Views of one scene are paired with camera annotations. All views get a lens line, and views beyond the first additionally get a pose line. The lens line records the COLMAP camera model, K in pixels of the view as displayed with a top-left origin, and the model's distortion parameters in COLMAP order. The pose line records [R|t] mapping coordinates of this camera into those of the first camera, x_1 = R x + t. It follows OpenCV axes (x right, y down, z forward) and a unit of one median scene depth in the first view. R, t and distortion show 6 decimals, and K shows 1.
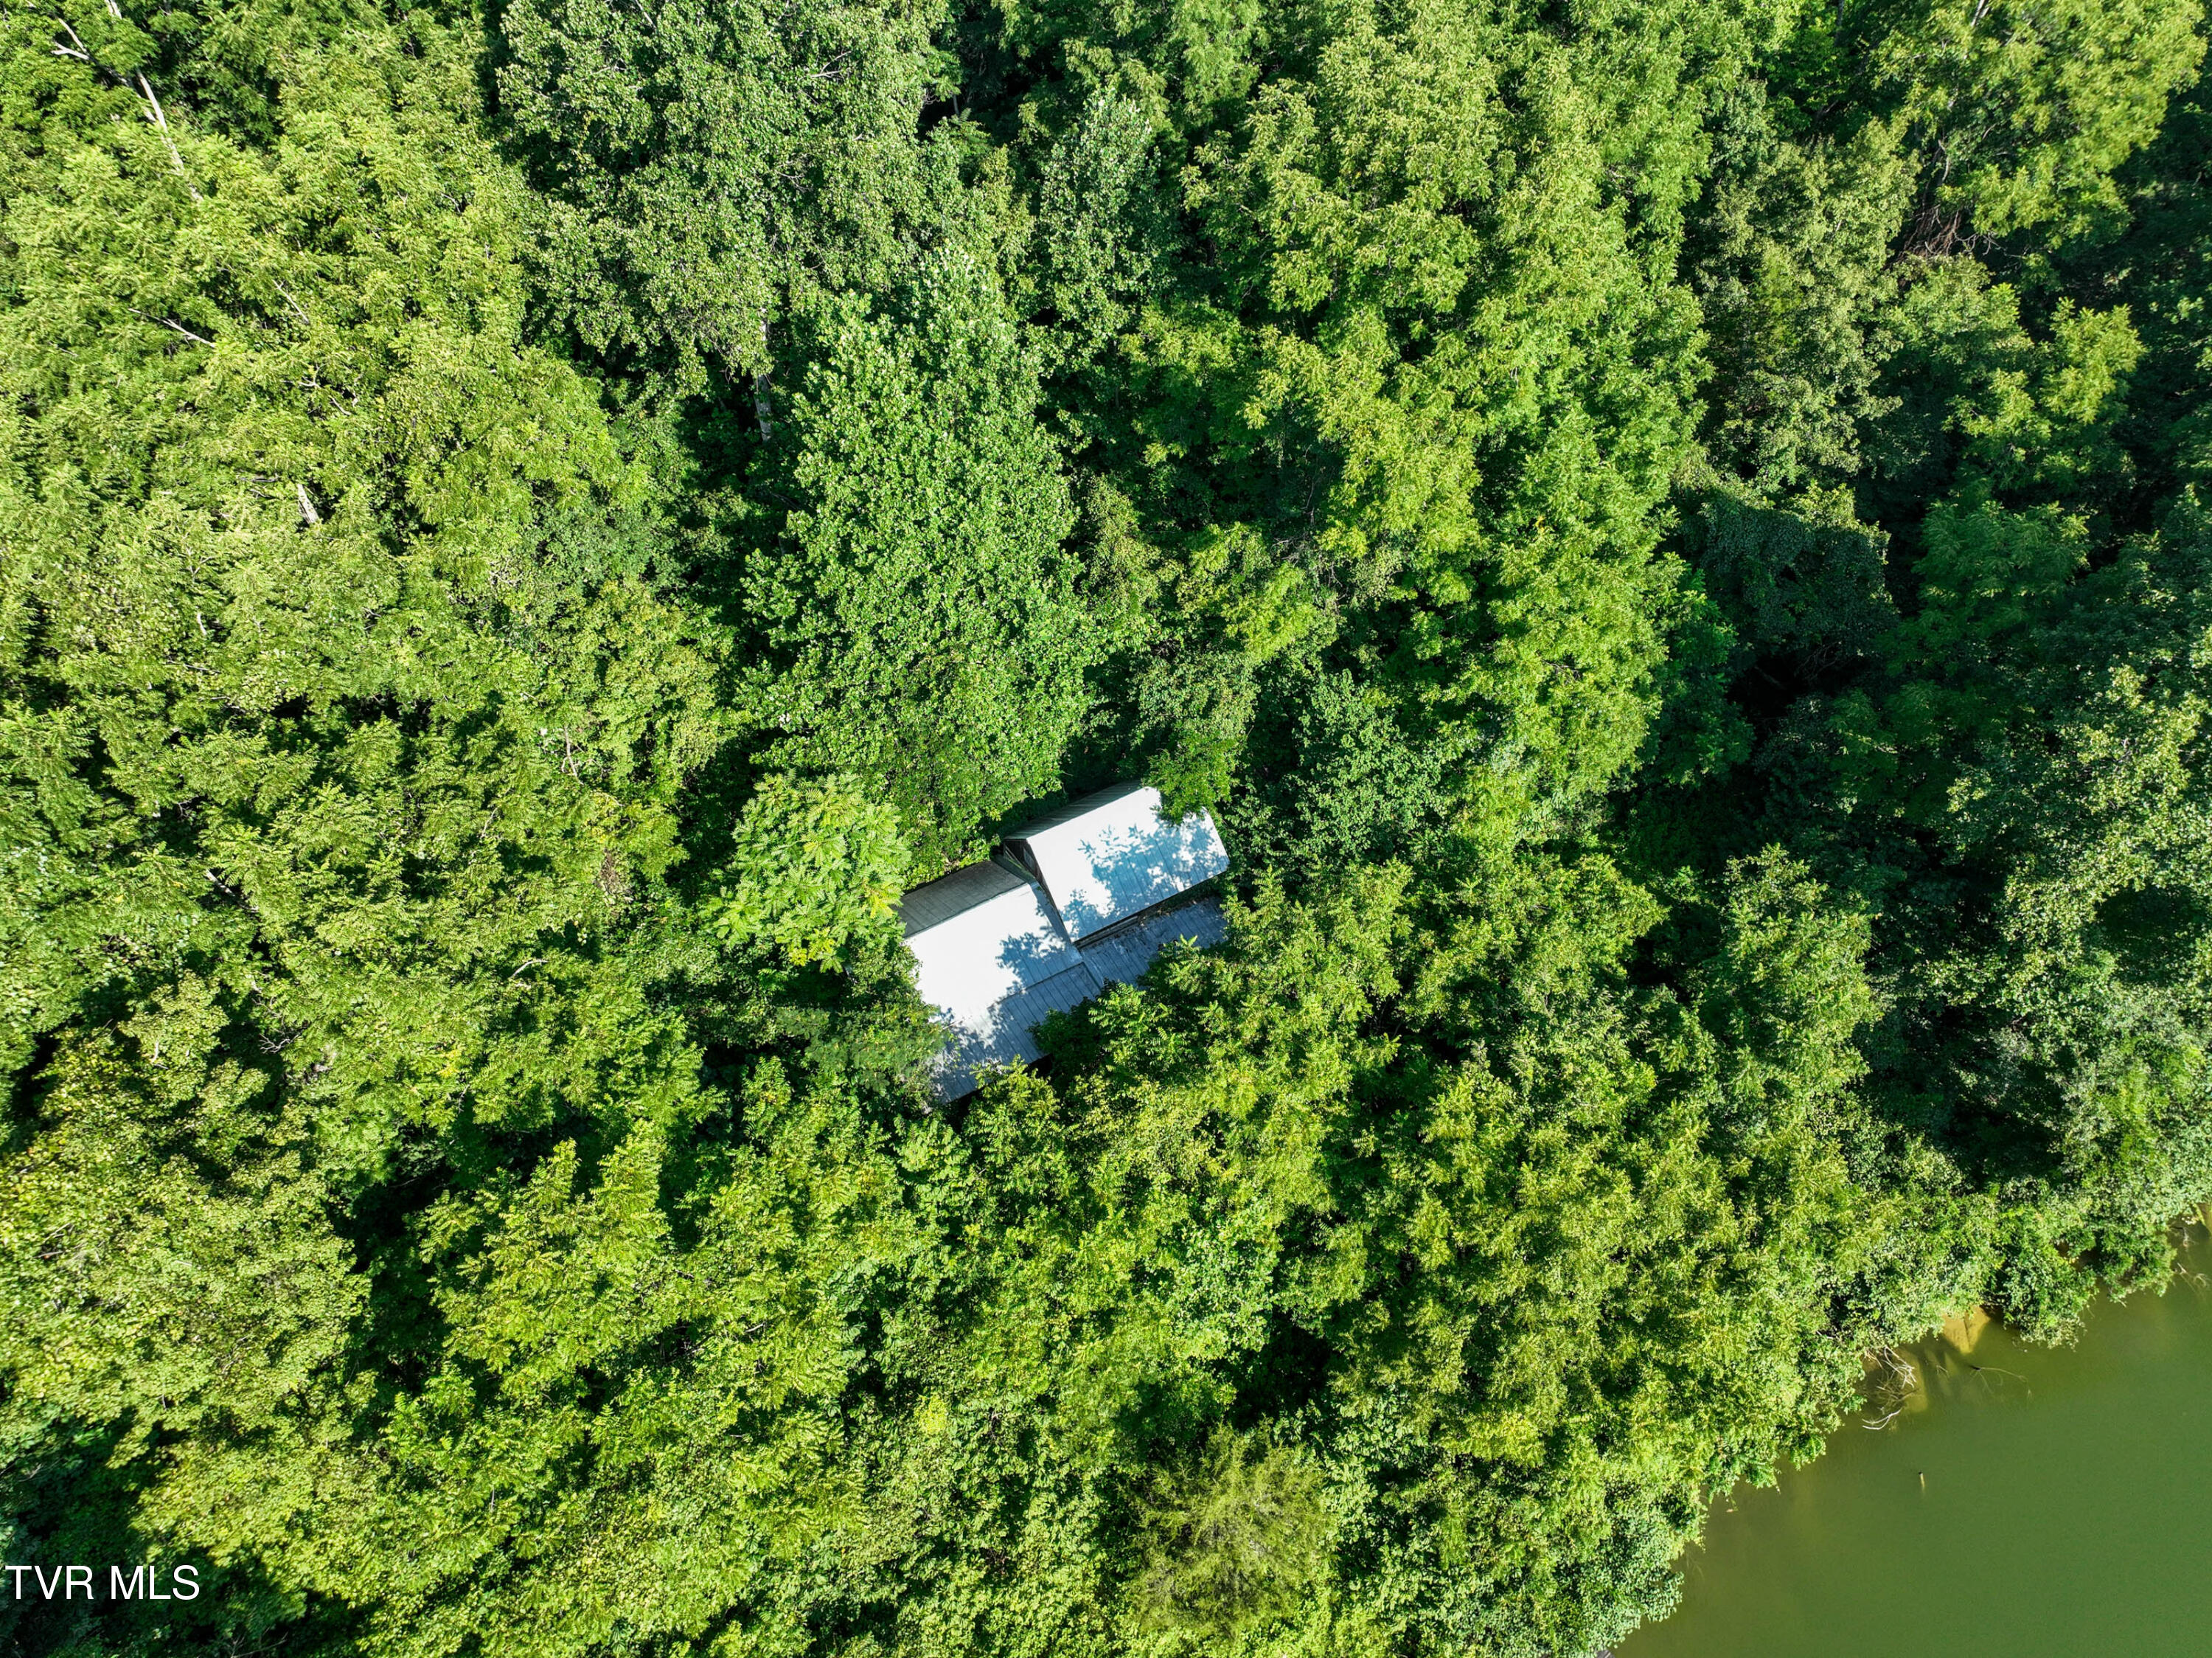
lens RADIAL K [[1555.6, 0, 1112.2], [0, 1555.6, 826.4], [0, 0, 1]] dist [-0.001384, 0.016037]
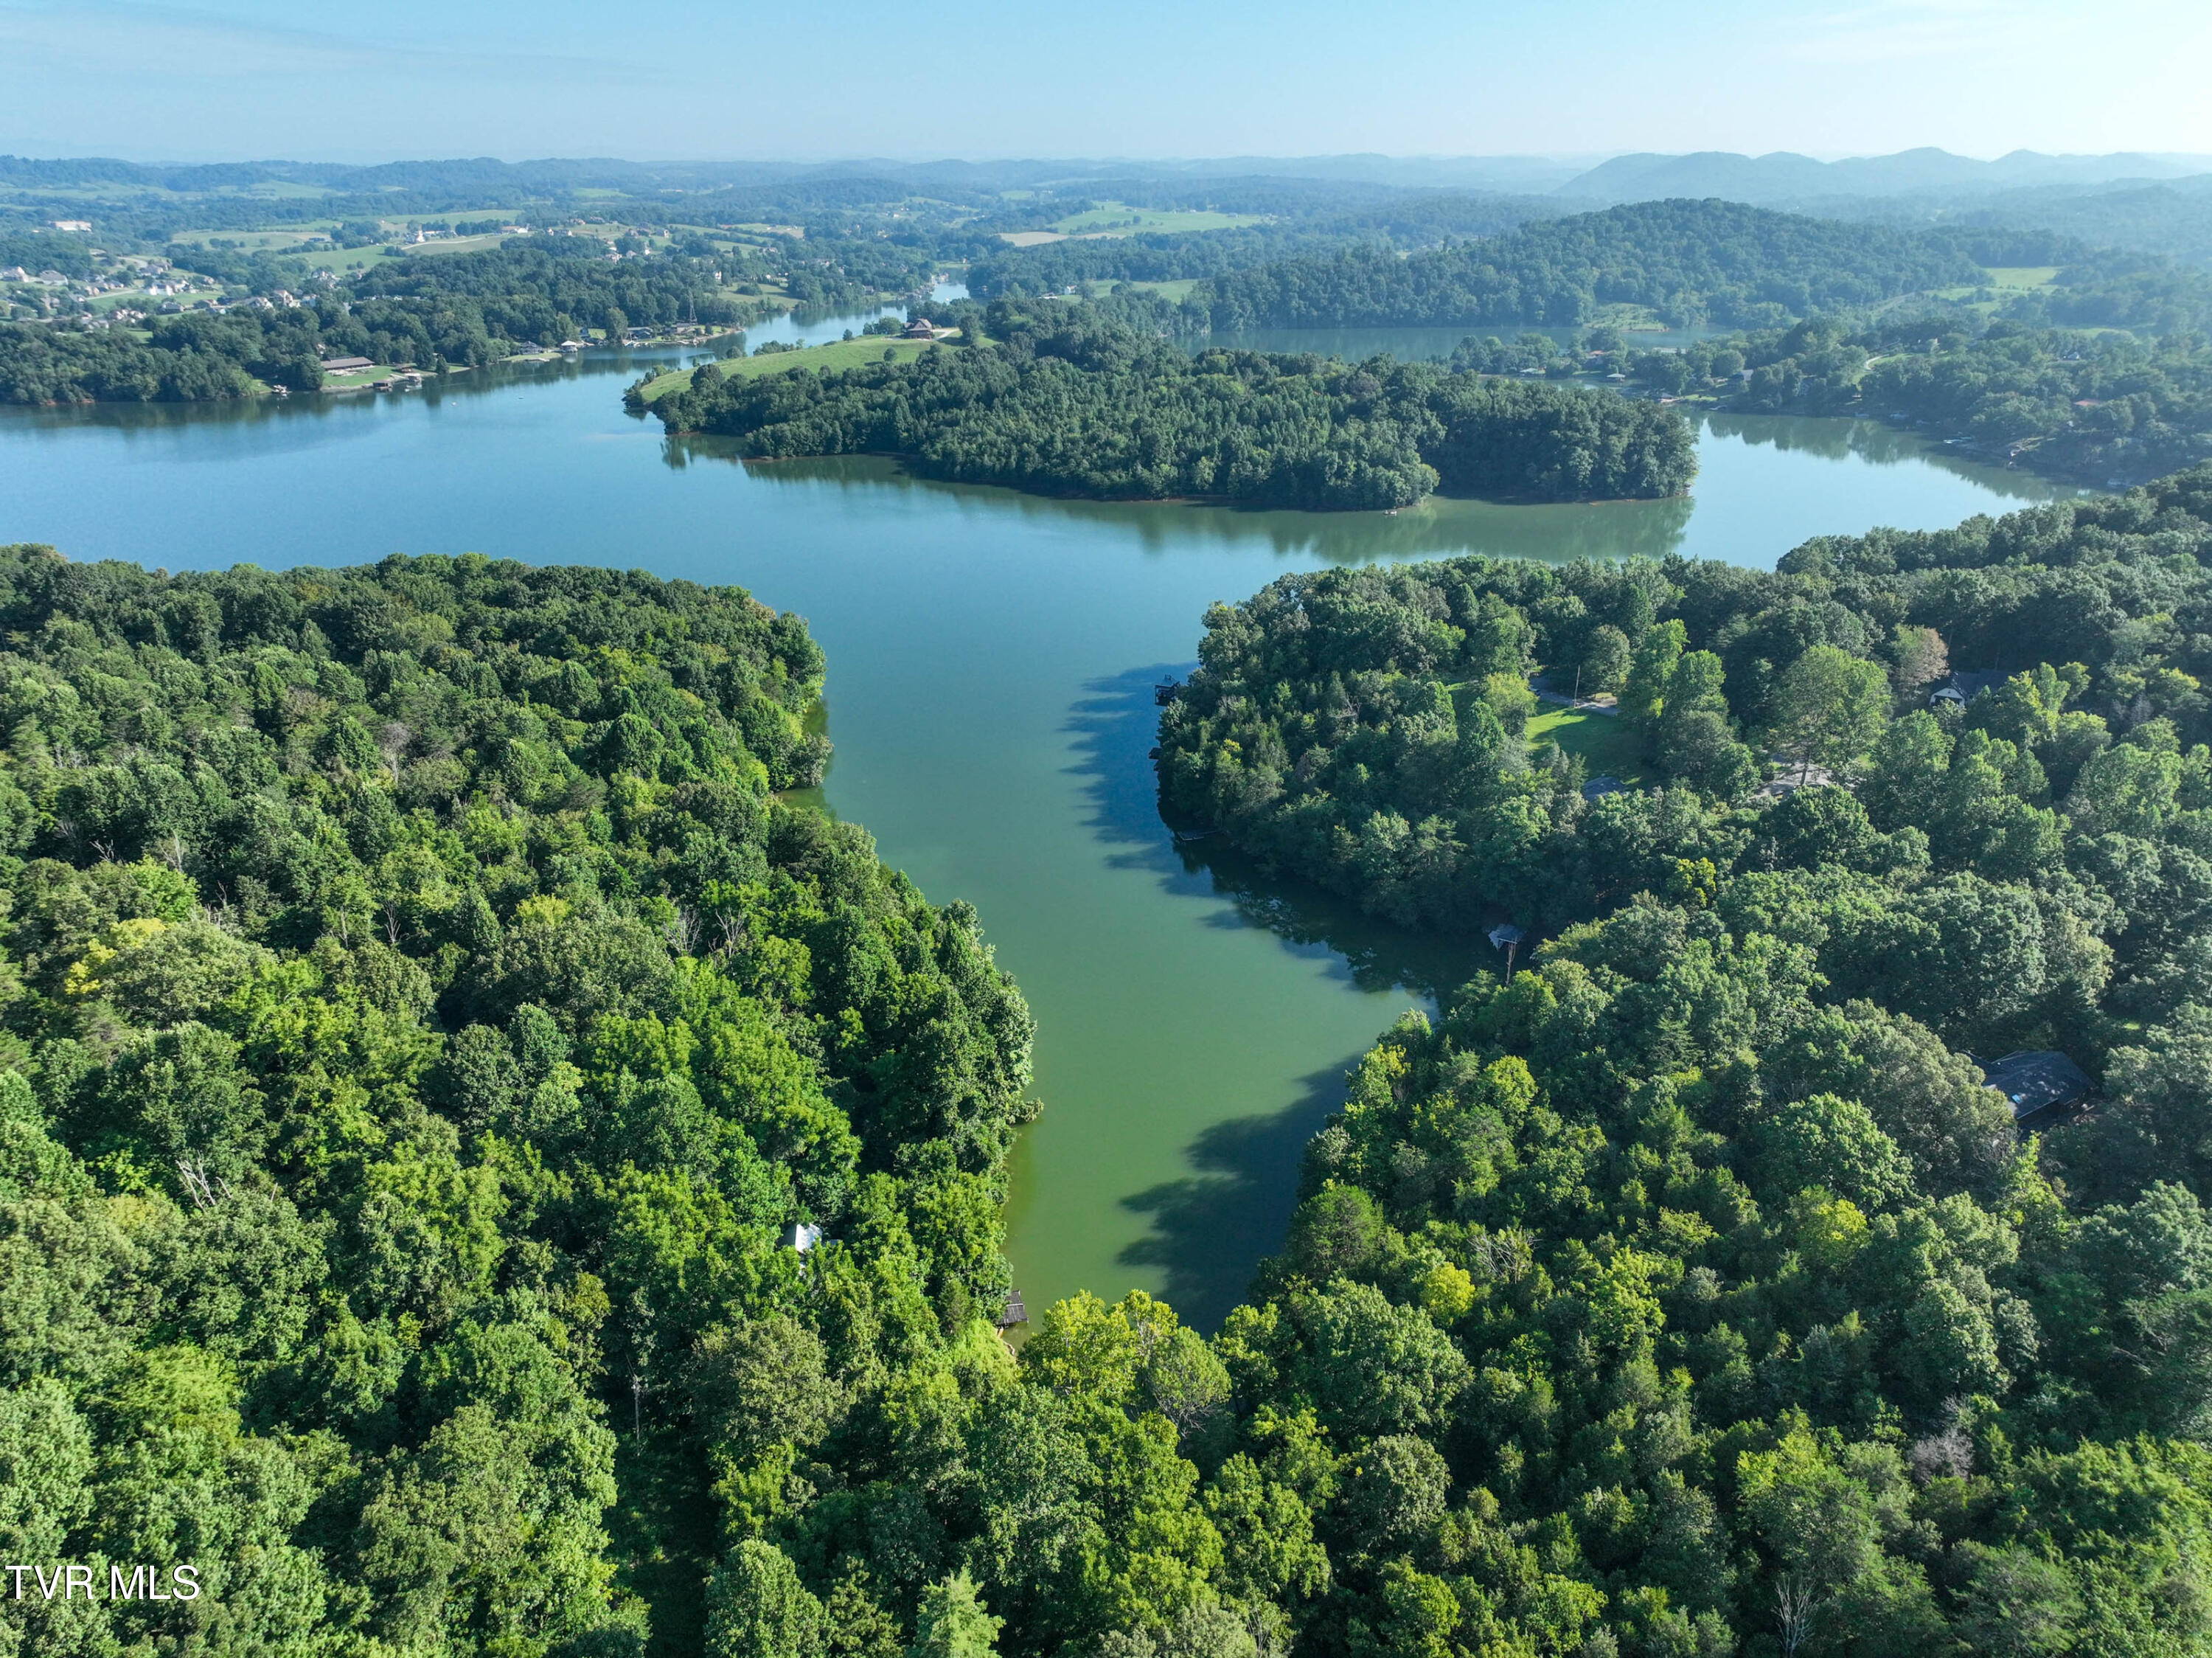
lens RADIAL K [[1555.6, 0, 1107.5], [0, 1555.6, 818.8], [0, 0, 1]] dist [-0.001384, 0.016037]
pose [[0.421060, -0.373228, 0.826686, -2.426053], [0.647039, 0.762317, 0.014608, -0.347606], [-0.635649, 0.528747, 0.562474, -2.128198]]
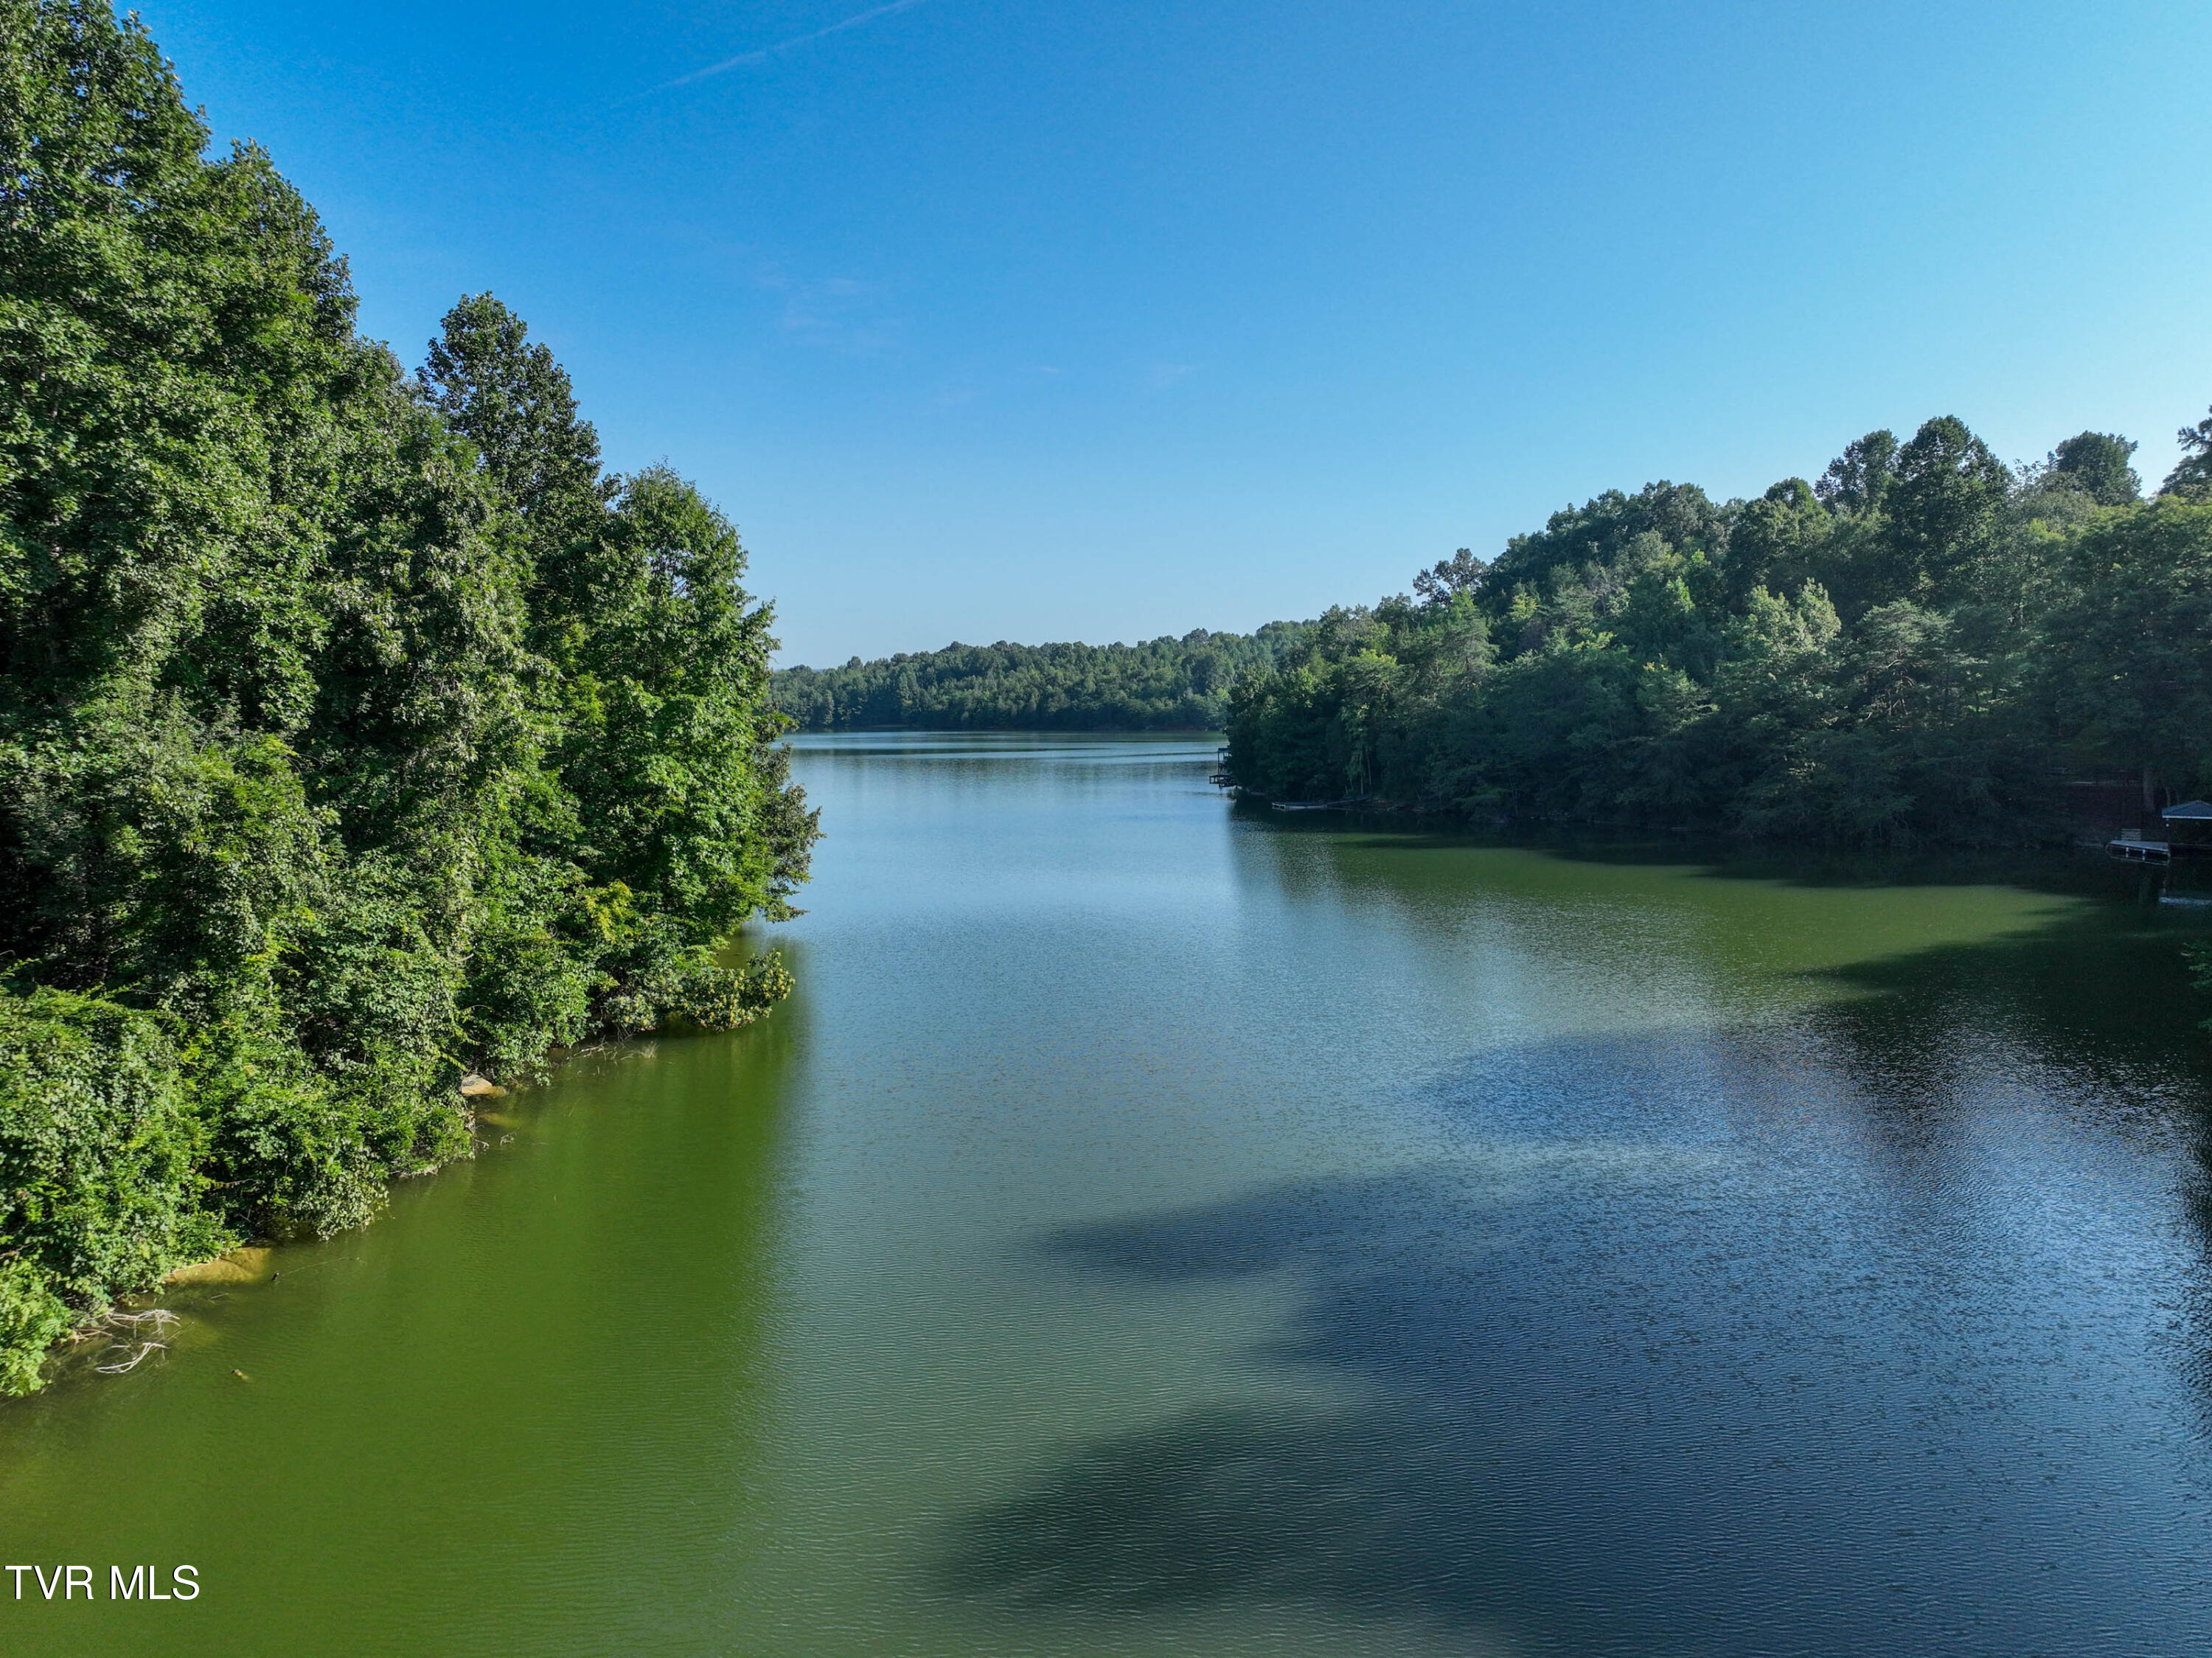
lens RADIAL K [[1555.6, 0, 1113.6], [0, 1555.6, 820.5], [0, 0, 1]] dist [-0.001384, 0.016037]
pose [[0.447822, -0.099268, 0.888595, 0.179511], [0.640021, 0.729569, -0.241046, 0.572760], [-0.624363, 0.676665, 0.390250, 0.431200]]
